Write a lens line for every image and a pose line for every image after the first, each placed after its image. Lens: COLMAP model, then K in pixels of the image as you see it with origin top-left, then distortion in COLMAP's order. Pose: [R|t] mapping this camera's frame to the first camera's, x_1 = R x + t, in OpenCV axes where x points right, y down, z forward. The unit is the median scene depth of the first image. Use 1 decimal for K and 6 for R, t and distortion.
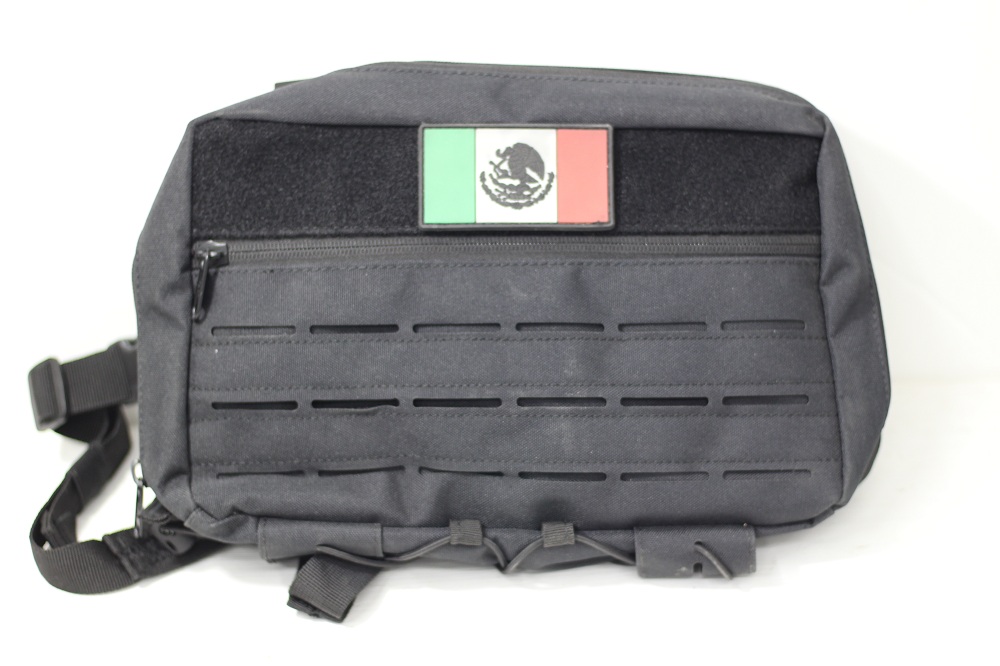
lens RADIAL K [[2405.9, 0, 500.4], [0, 2405.9, 333.6], [0, 0, 1]] dist [-0.122474, 0.000000]
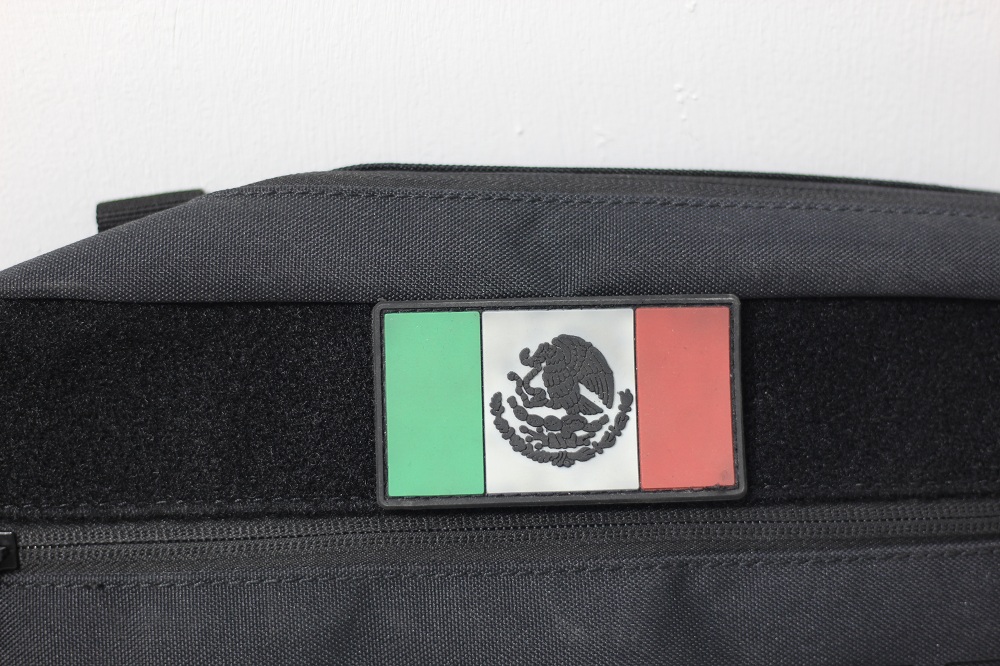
lens RADIAL K [[2405.9, 0, 499.4], [0, 2405.9, 332.1], [0, 0, 1]] dist [-0.122474, 0.000000]
pose [[0.999107, -0.017496, 0.038459, -0.026620], [0.013011, 0.993403, 0.113931, -0.140281], [-0.040199, -0.113329, 0.992744, 0.478559]]
